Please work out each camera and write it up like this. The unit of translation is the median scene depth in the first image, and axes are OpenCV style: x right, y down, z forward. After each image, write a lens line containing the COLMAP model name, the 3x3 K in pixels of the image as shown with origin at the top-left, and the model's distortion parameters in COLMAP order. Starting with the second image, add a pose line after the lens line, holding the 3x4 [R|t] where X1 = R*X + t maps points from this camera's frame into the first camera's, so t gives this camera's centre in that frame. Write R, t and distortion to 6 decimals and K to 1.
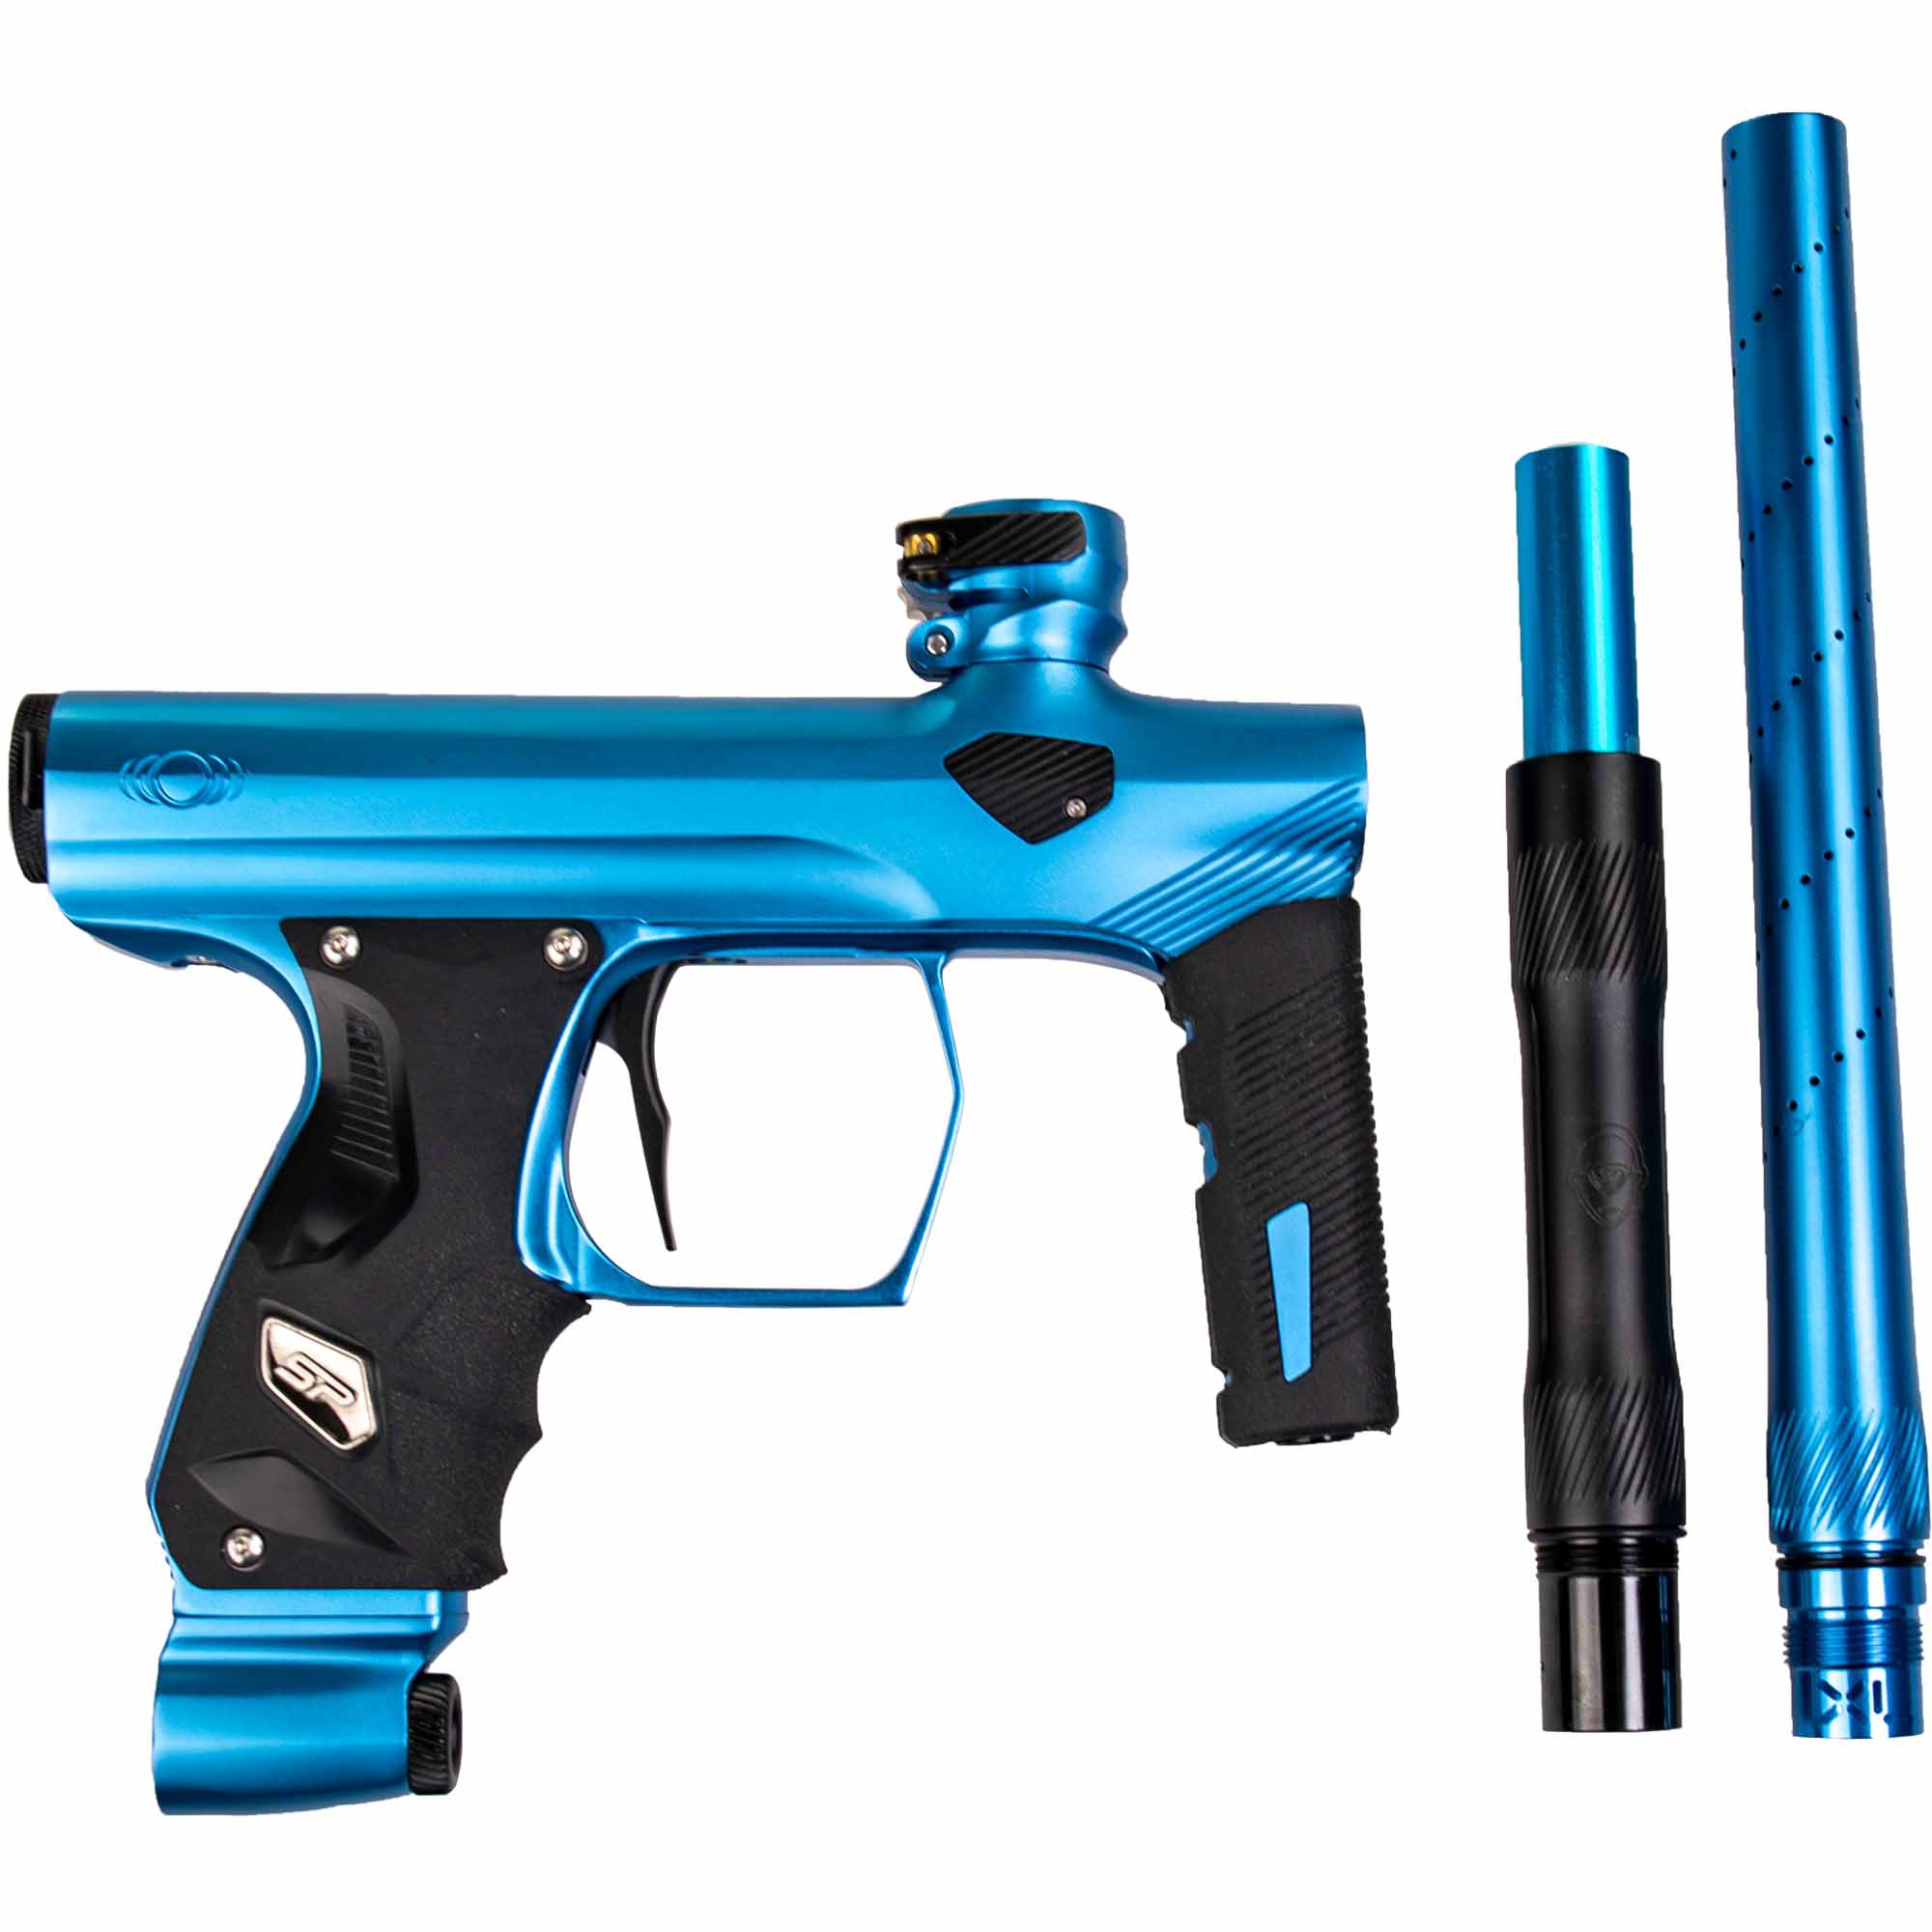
lens RADIAL K [[3337.7, 0, 966.0], [0, 3337.7, 966.0], [0, 0, 1]] dist [-0.009195, -0.098779]
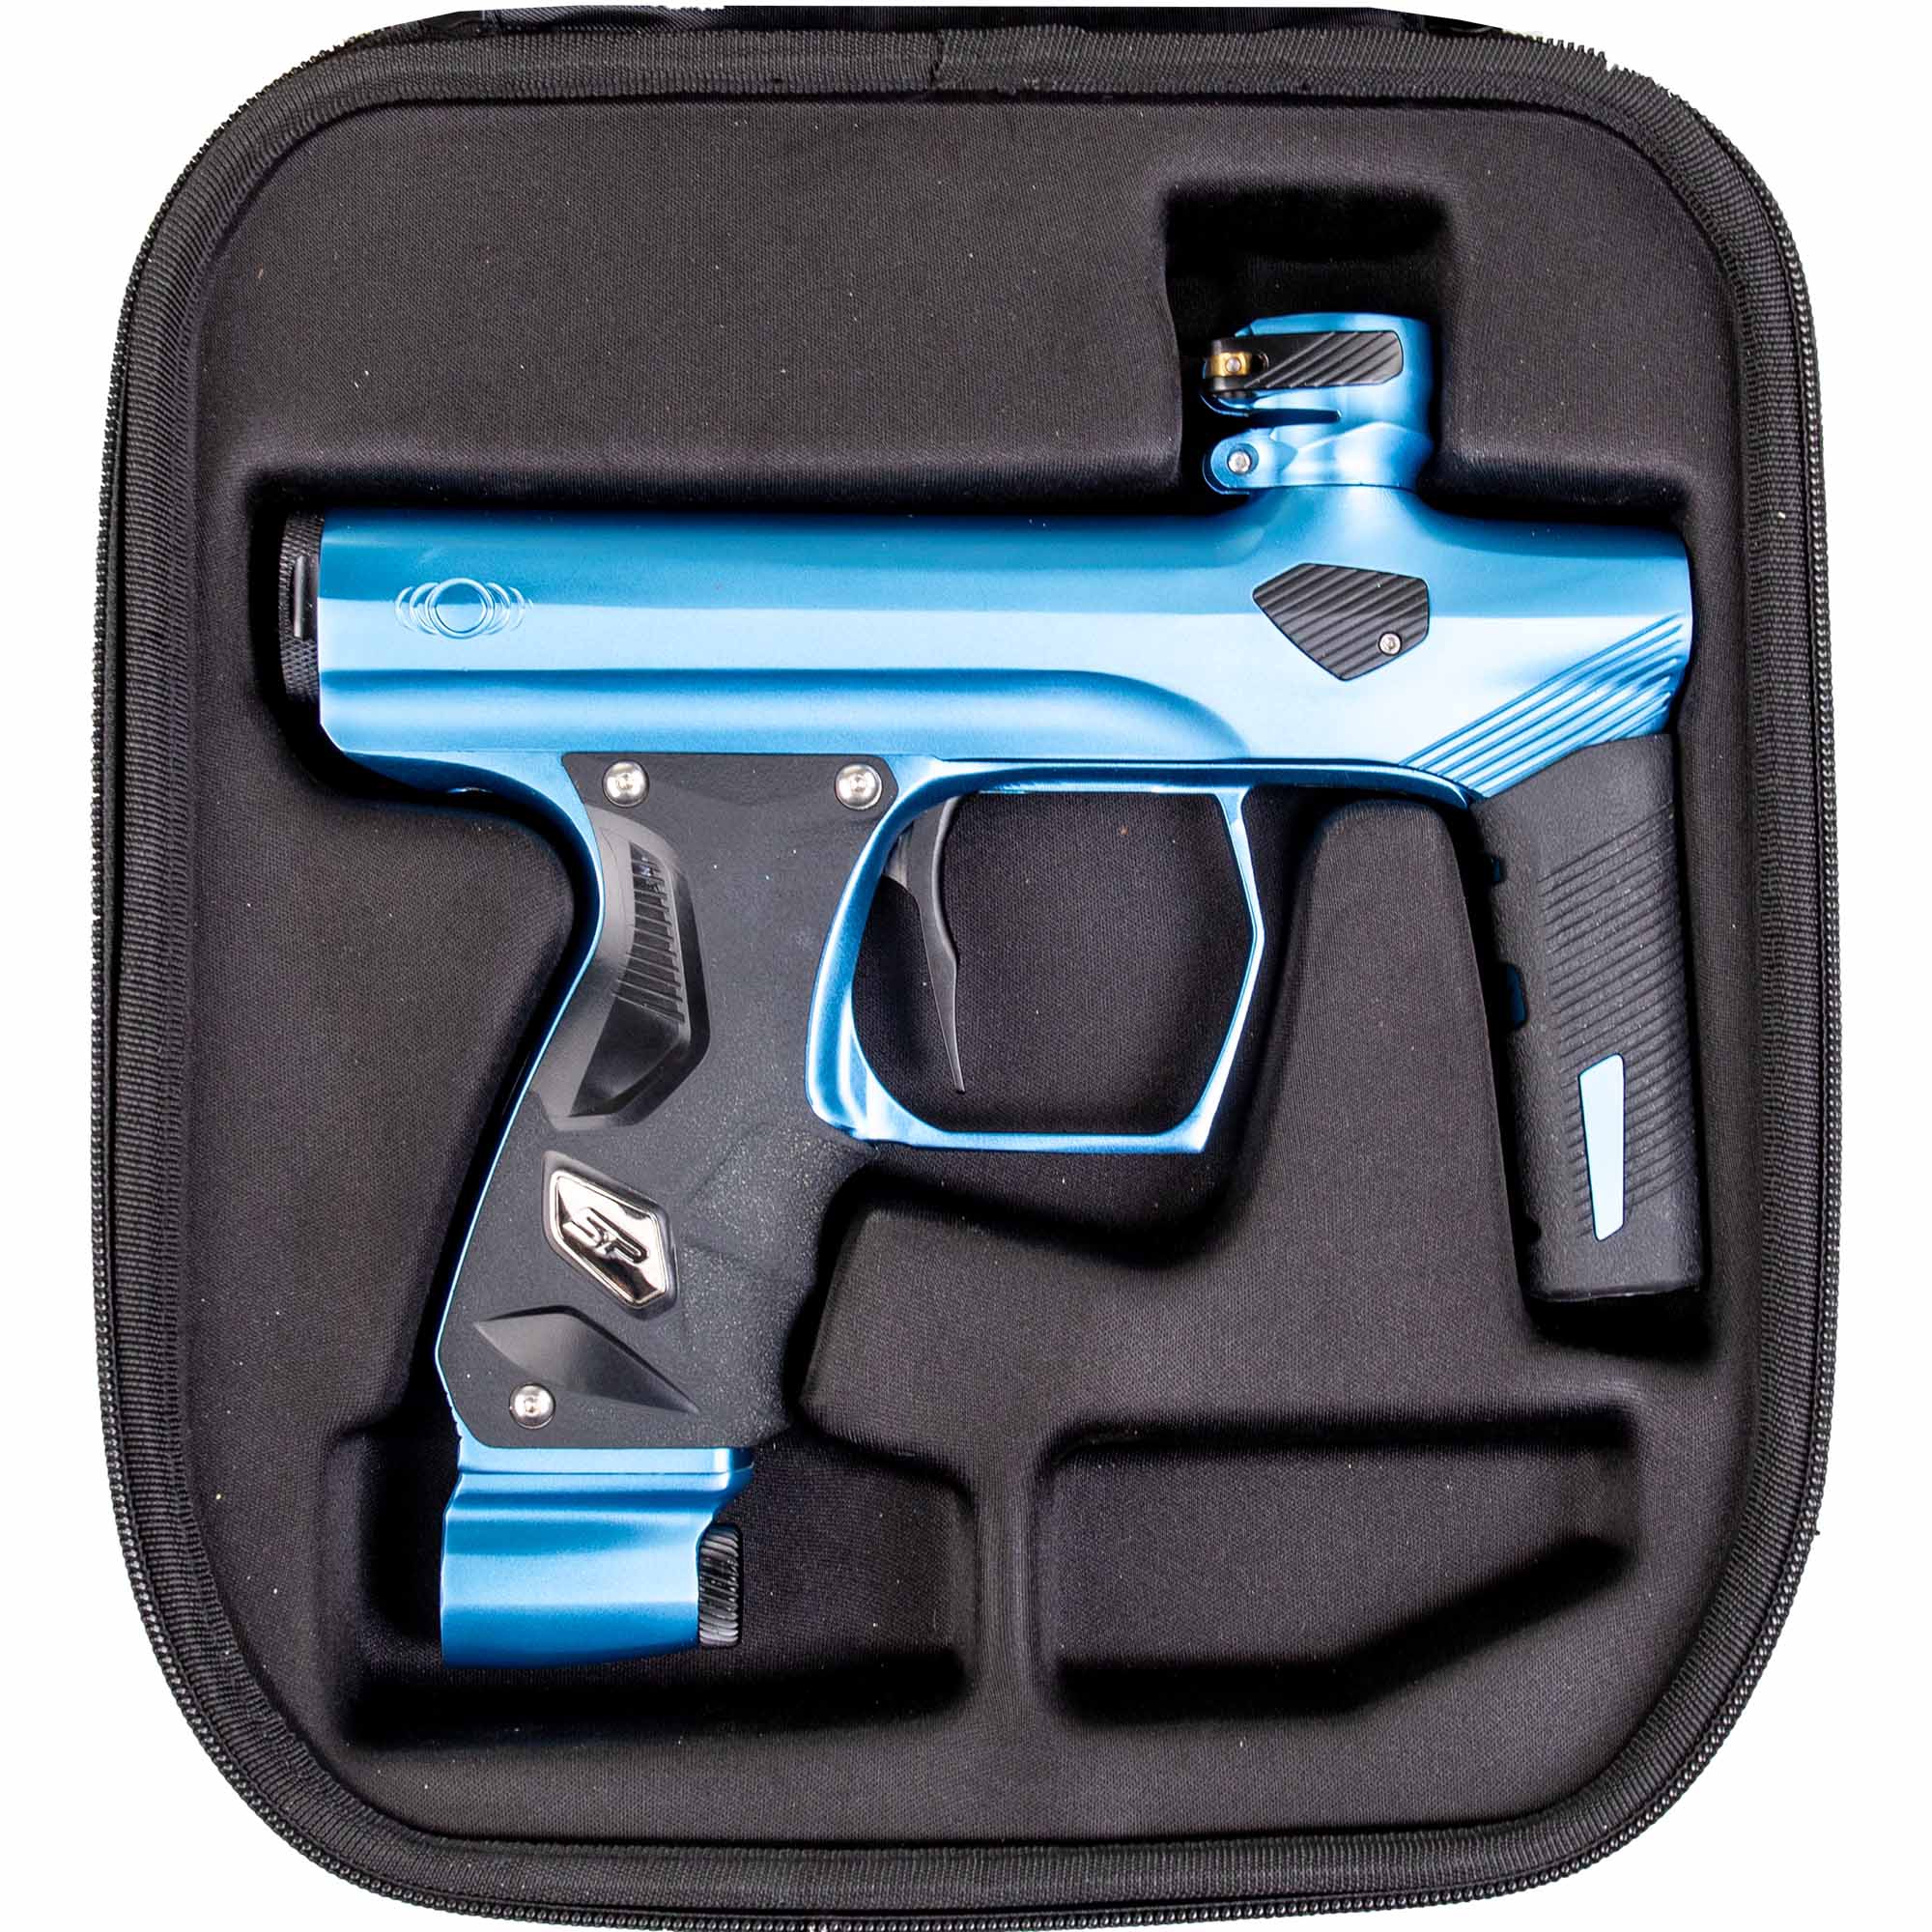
lens RADIAL K [[2793.8, 0, 966.0], [0, 2793.8, 966.0], [0, 0, 1]] dist [-0.016700, -0.017283]
pose [[0.999280, 0.009026, -0.036843, -0.057809], [-0.006304, 0.997287, 0.073345, -0.012925], [0.037405, -0.073060, 0.996626, 0.190915]]
